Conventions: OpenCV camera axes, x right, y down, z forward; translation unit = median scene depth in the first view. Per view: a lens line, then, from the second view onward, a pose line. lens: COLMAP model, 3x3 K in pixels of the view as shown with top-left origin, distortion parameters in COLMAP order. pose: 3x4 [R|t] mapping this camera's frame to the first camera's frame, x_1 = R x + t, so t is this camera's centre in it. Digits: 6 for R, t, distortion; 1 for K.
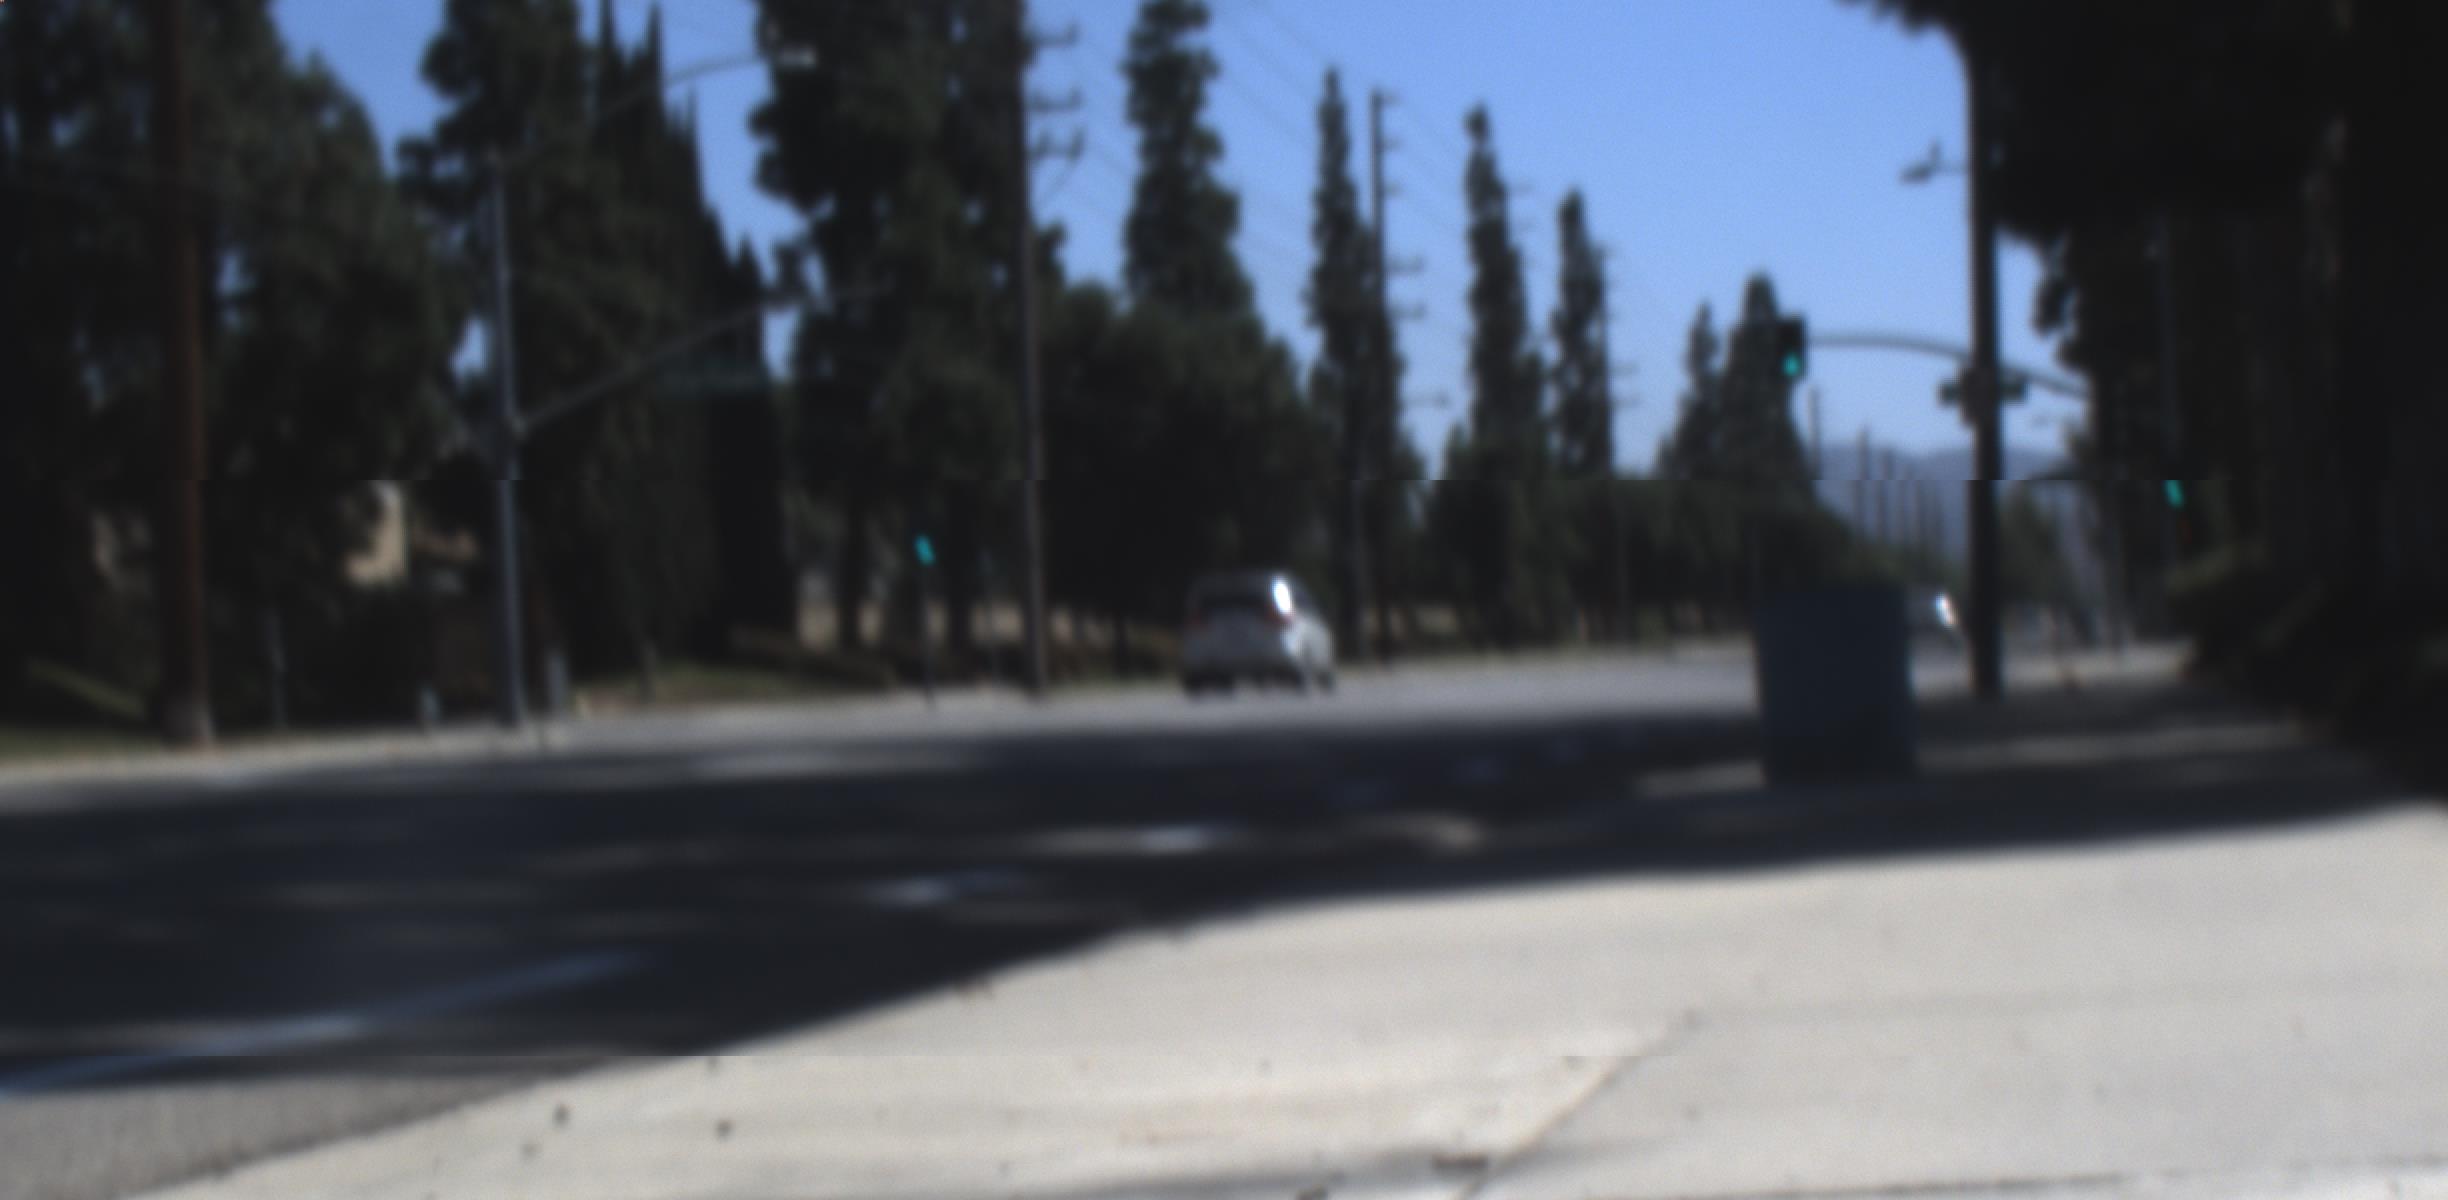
lens RADIAL K [[6736.4, 0, 1224.0], [0, 6736.4, 600.0], [0, 0, 1]] dist [0.032755, 1.273282]
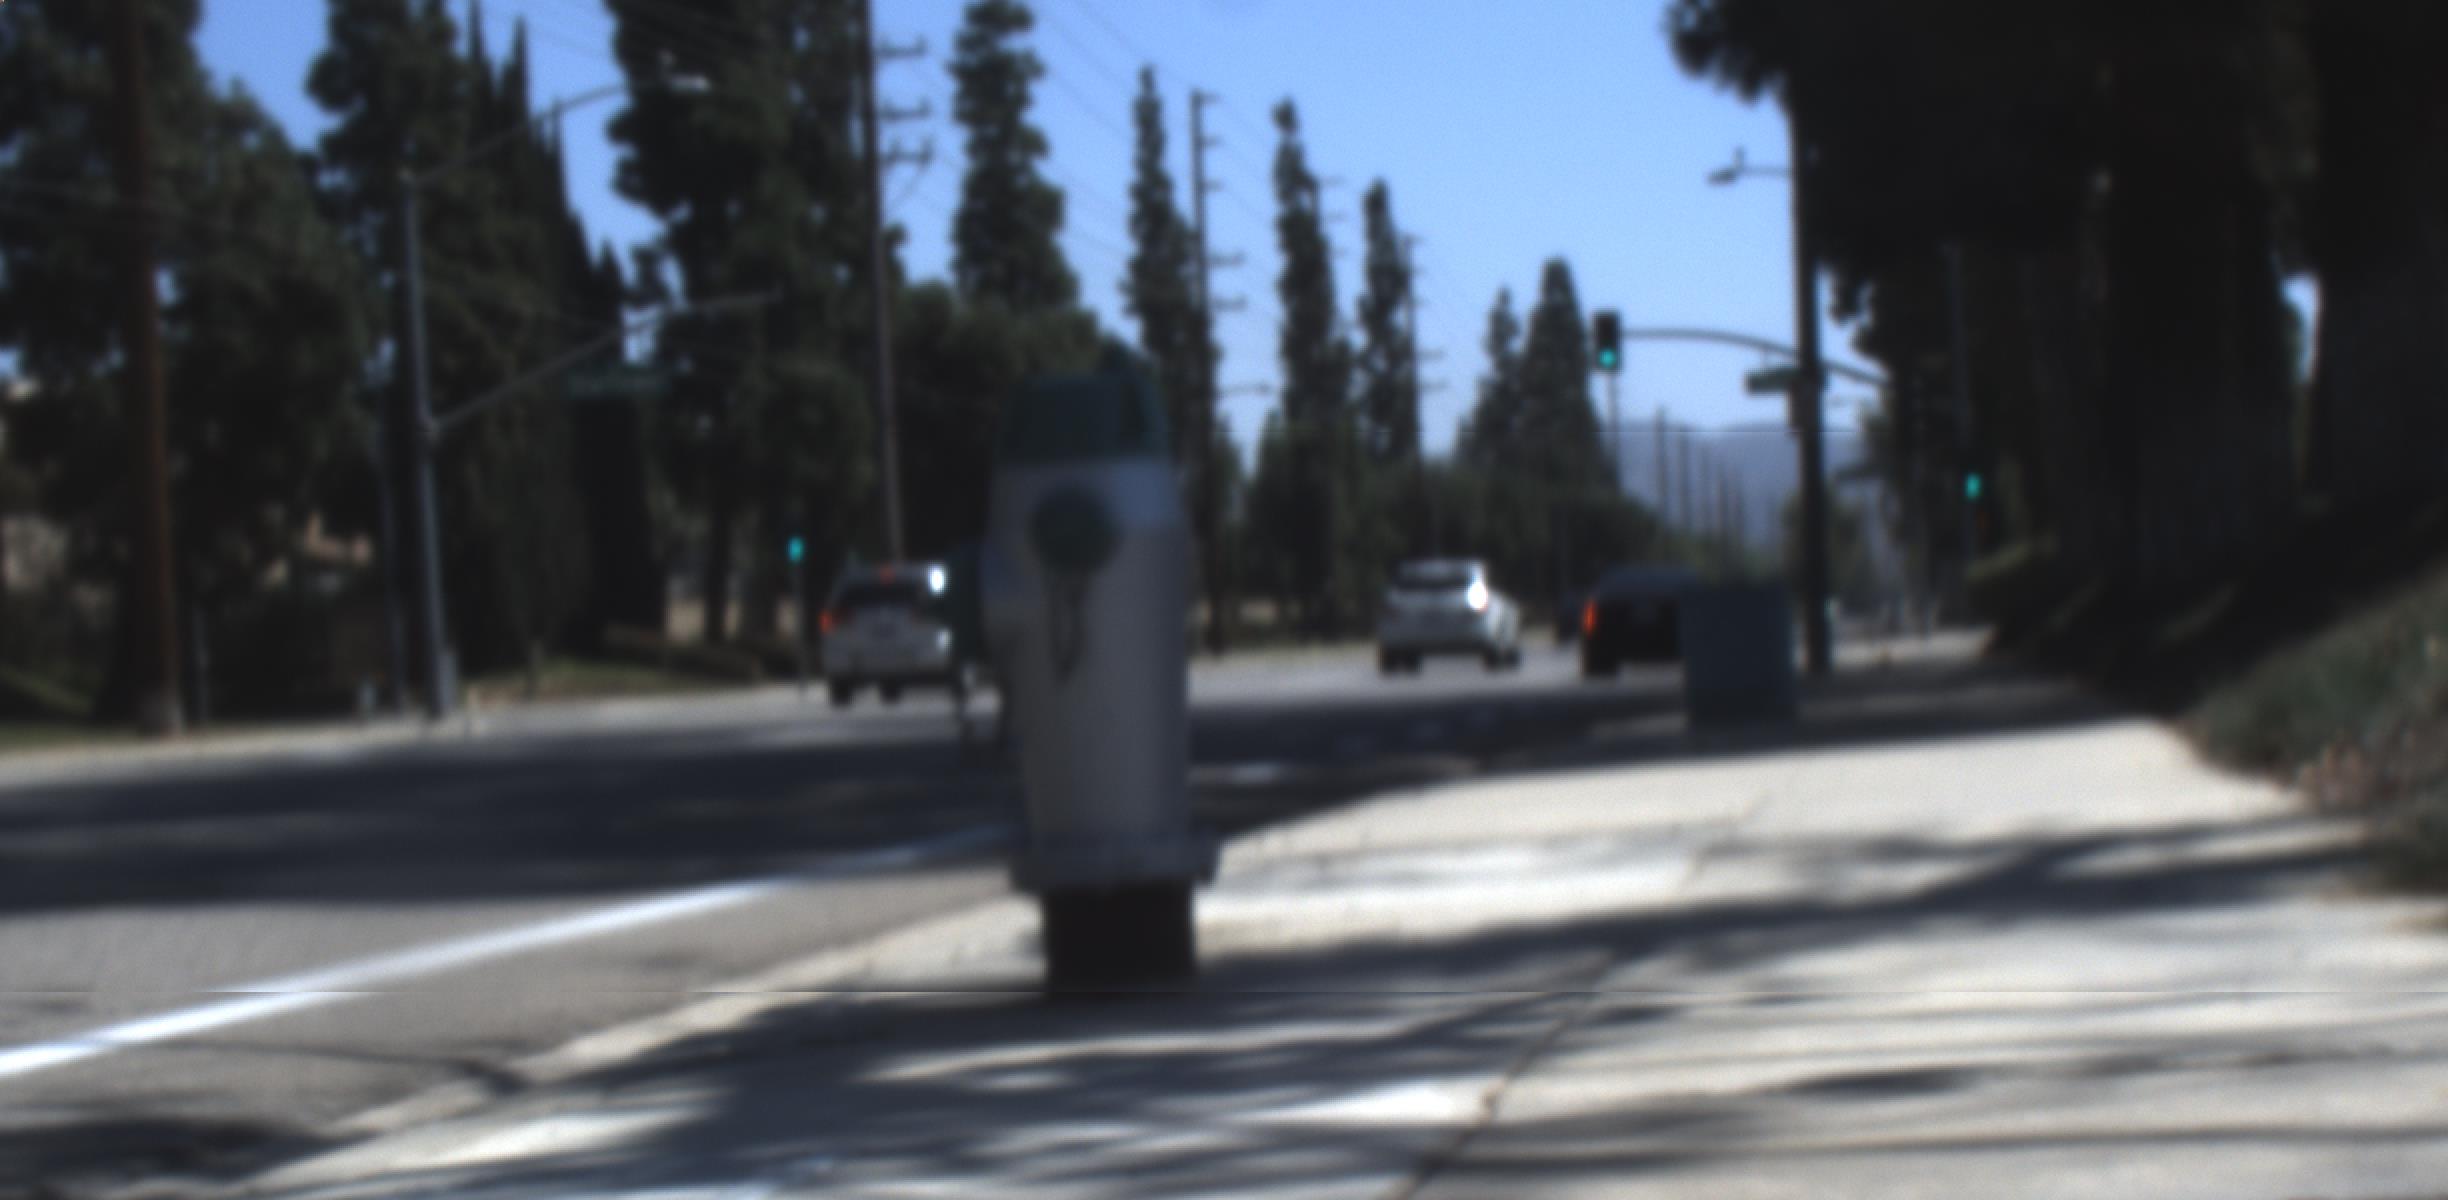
lens RADIAL K [[6736.4, 0, 1224.0], [0, 6736.4, 600.0], [0, 0, 1]] dist [0.032755, 1.273282]
pose [[0.999512, -0.006580, 0.030544, -0.006612], [0.006489, 0.999974, 0.003087, -0.000547], [-0.030564, -0.002887, 0.999529, -0.044541]]
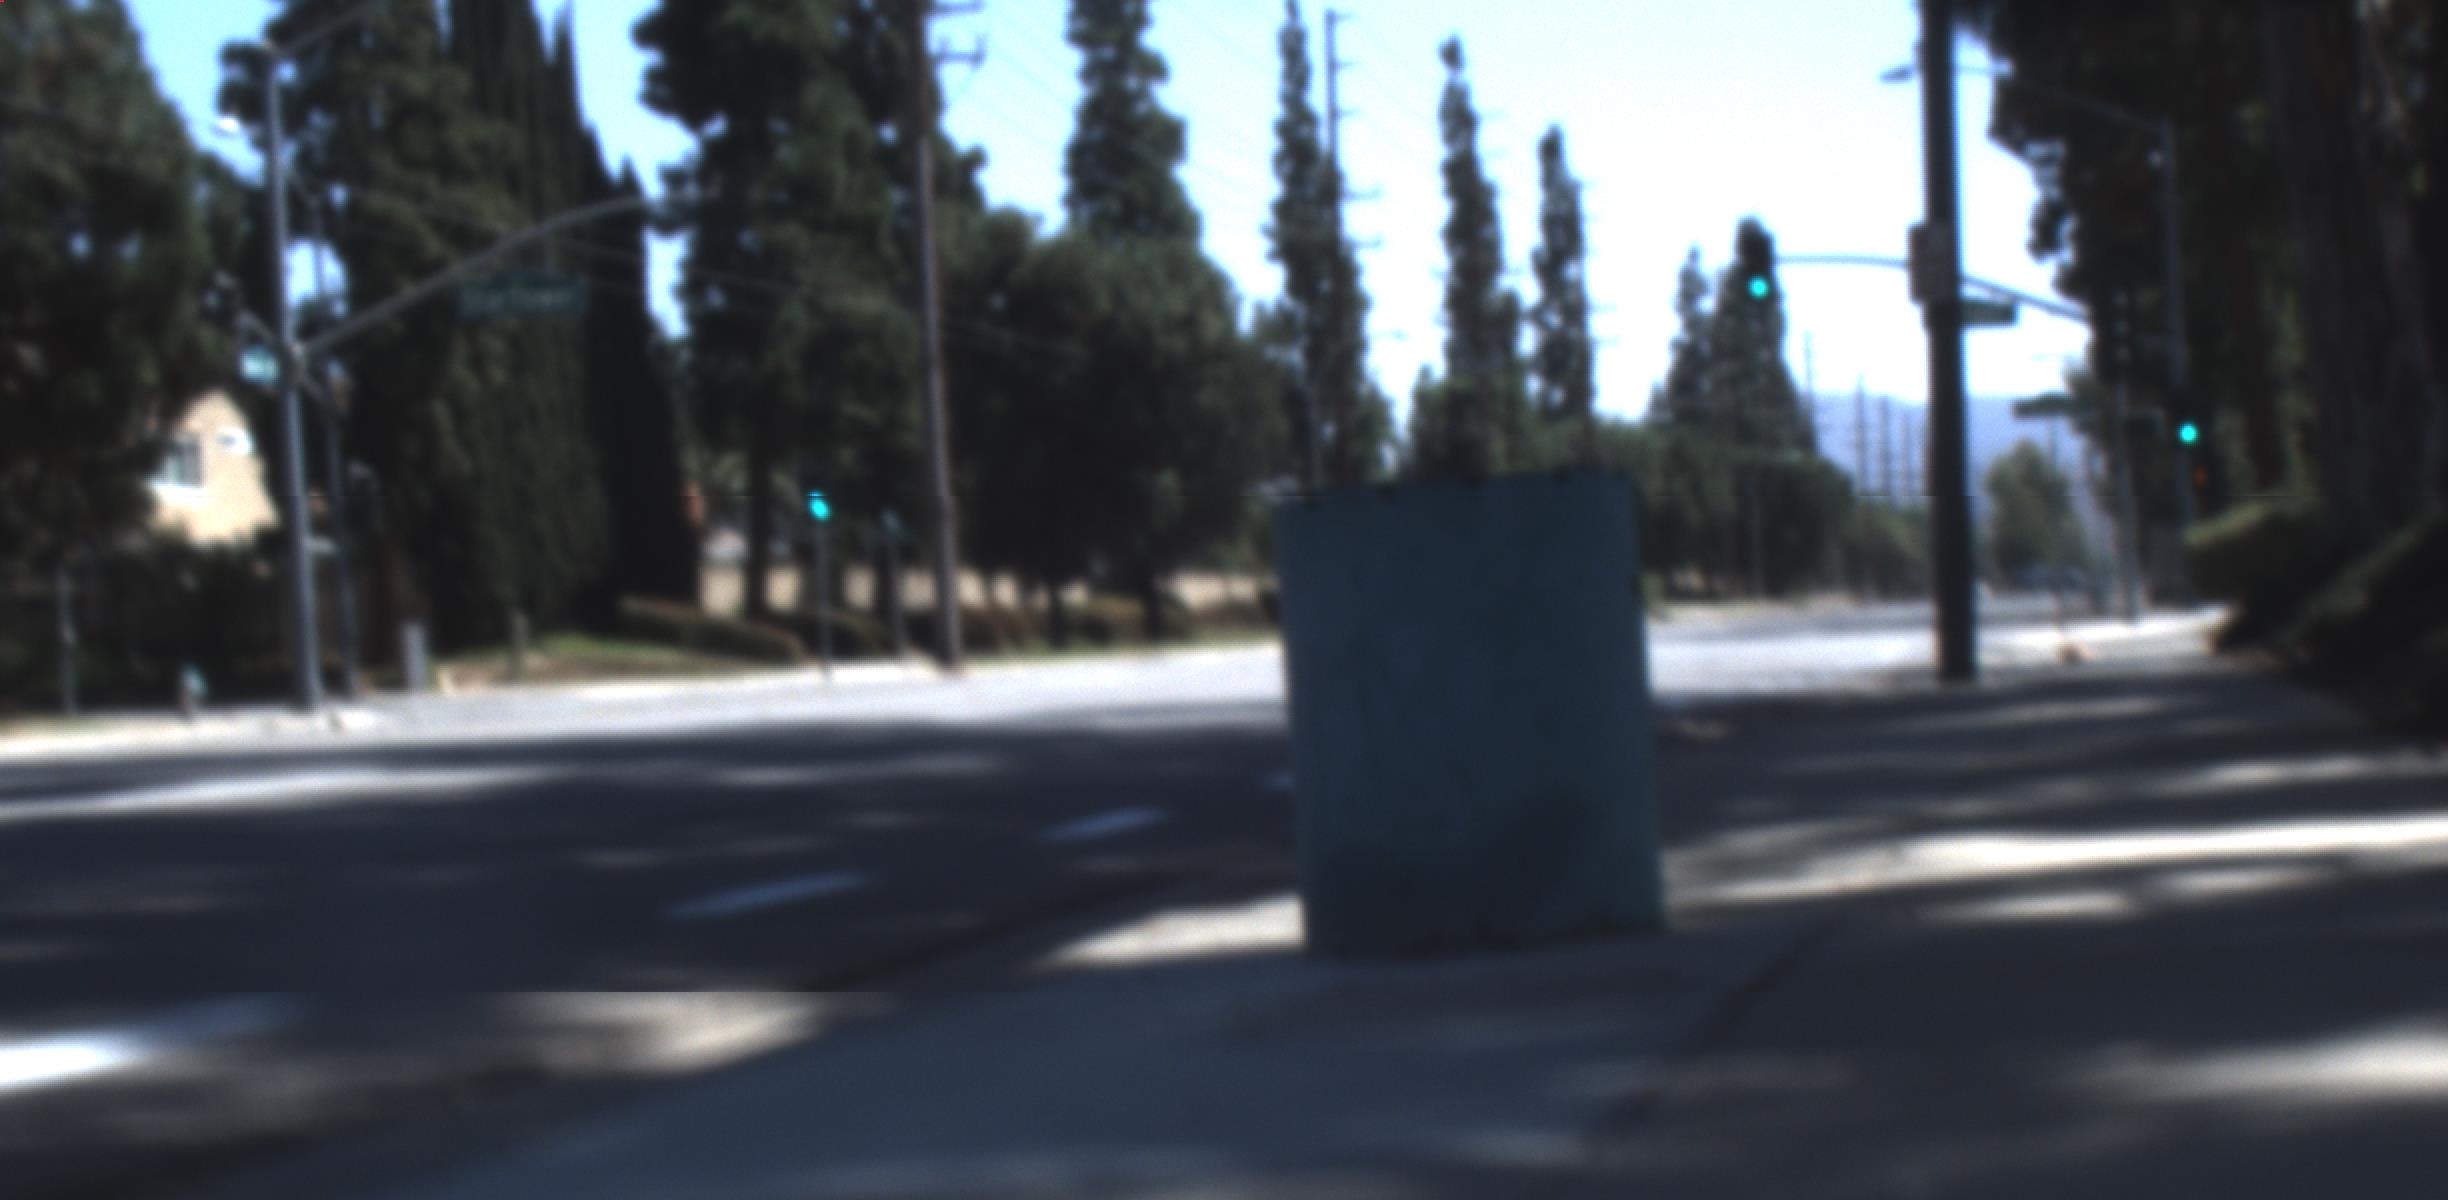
lens RADIAL K [[6736.4, 0, 1224.0], [0, 6736.4, 600.0], [0, 0, 1]] dist [0.032755, 1.273282]
pose [[0.999995, -0.003060, 0.000086, 0.009099], [0.003060, 0.999968, 0.007455, -0.000002], [-0.000109, -0.007454, 0.999972, 0.071160]]
